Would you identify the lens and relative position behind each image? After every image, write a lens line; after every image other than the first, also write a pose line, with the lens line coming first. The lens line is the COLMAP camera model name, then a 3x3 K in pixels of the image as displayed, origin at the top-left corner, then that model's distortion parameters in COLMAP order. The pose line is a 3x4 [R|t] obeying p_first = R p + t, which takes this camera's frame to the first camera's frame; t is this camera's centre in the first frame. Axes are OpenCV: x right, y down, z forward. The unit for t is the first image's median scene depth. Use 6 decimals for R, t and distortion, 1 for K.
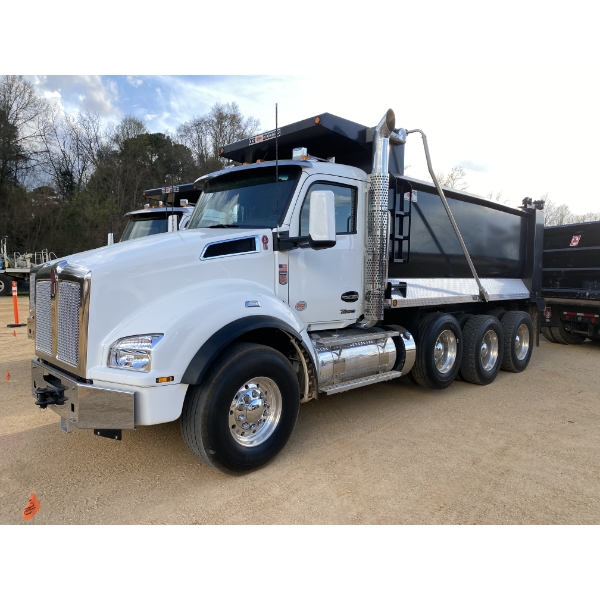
lens RADIAL K [[474.7, 0, 299.8], [0, 474.7, 301.2], [0, 0, 1]] dist [-0.005773, -0.003222]
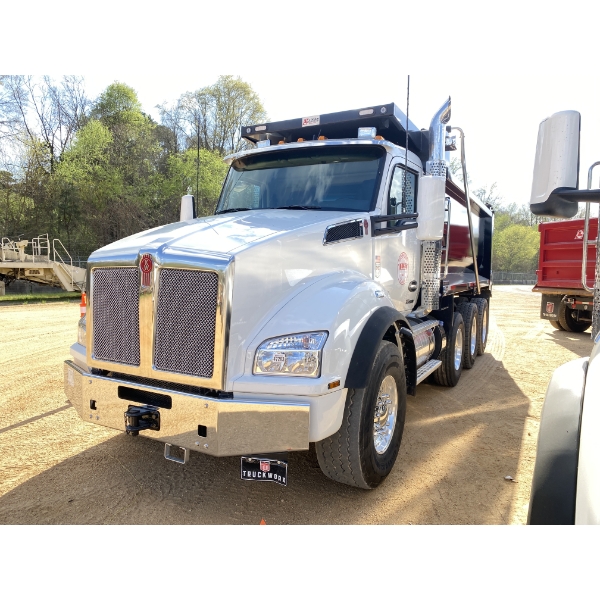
lens RADIAL K [[453.1, 0, 302.2], [0, 453.1, 301.7], [0, 0, 1]] dist [0.022888, 0.001170]
pose [[0.957616, -0.022632, 0.287158, -0.441781], [0.017885, 0.999657, 0.019143, 0.000716], [-0.287493, -0.013196, 0.957692, 0.195071]]
